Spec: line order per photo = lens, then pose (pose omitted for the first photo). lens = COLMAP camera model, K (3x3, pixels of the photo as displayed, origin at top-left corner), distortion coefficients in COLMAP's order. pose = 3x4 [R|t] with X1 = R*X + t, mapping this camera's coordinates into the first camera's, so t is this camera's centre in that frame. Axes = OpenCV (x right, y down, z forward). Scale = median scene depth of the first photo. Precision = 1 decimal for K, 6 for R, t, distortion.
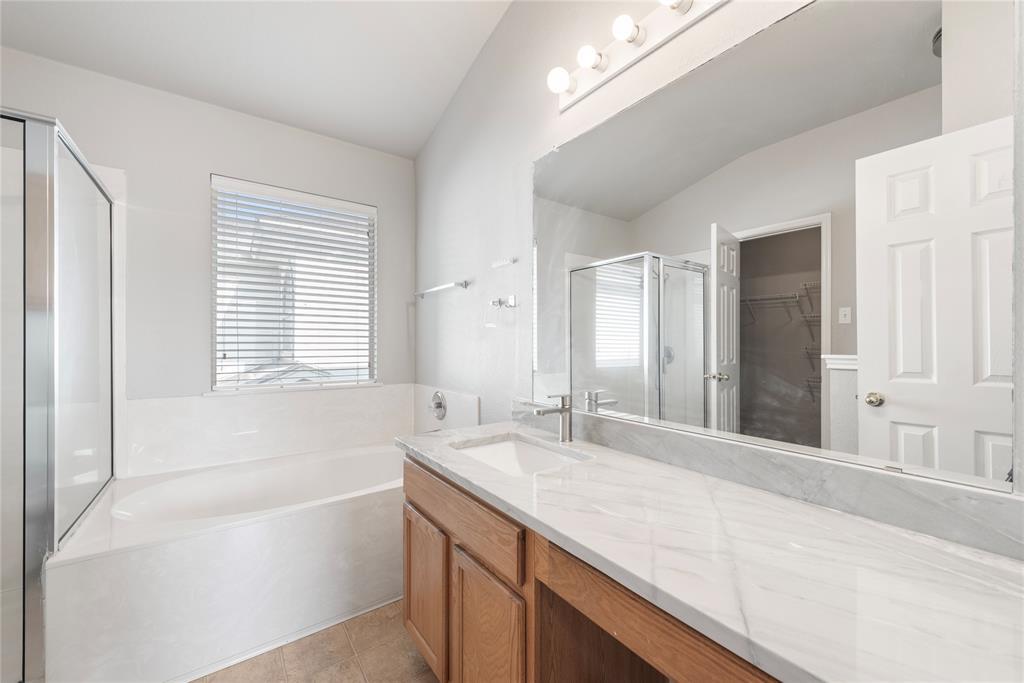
lens RADIAL K [[408.5, 0, 515.8], [0, 408.5, 341.7], [0, 0, 1]] dist [0.008754, -0.001062]
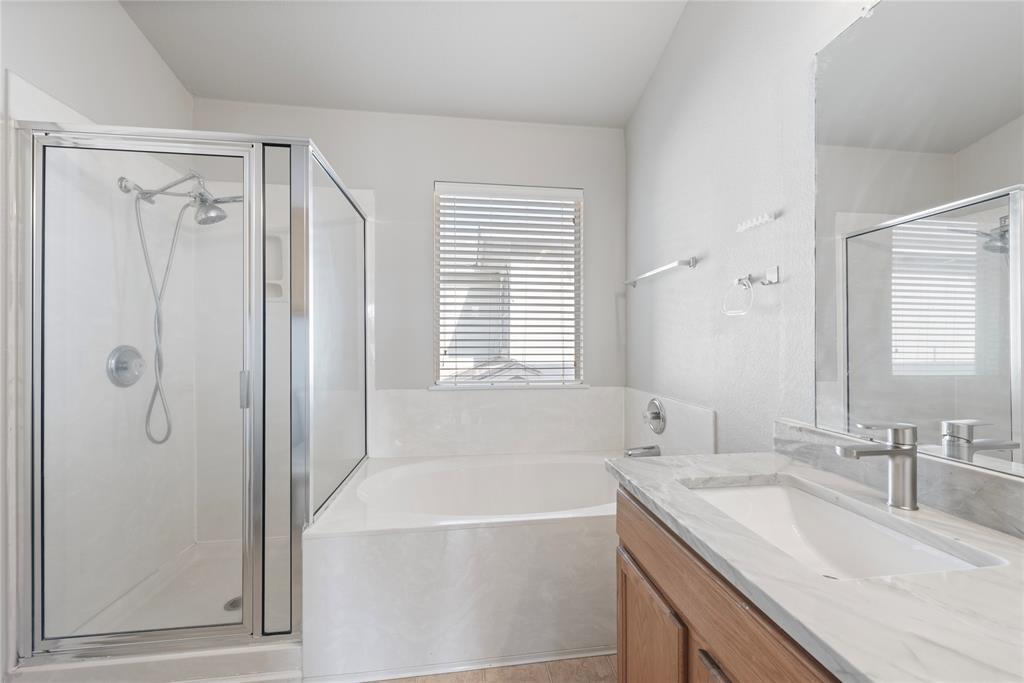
lens RADIAL K [[419.0, 0, 518.3], [0, 419.0, 341.9], [0, 0, 1]] dist [0.000158, -0.000767]
pose [[0.885608, -0.001886, -0.464430, -0.060979], [0.002882, 0.999995, 0.001434, 0.009206], [0.464424, -0.002608, 0.885609, 0.187023]]
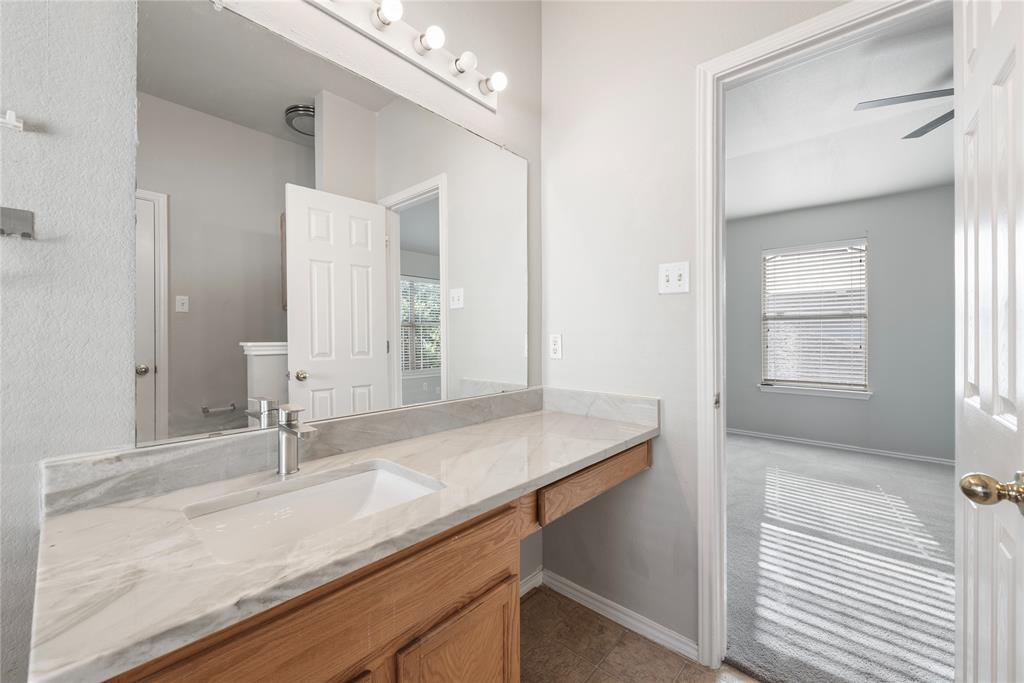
lens RADIAL K [[419.0, 0, 518.7], [0, 419.0, 334.2], [0, 0, 1]] dist [0.000158, -0.000767]
pose [[-0.239164, -0.002611, 0.970976, -0.516308], [-0.005106, 0.999986, 0.001431, 0.005435], [-0.970966, -0.004616, -0.239174, 0.623409]]
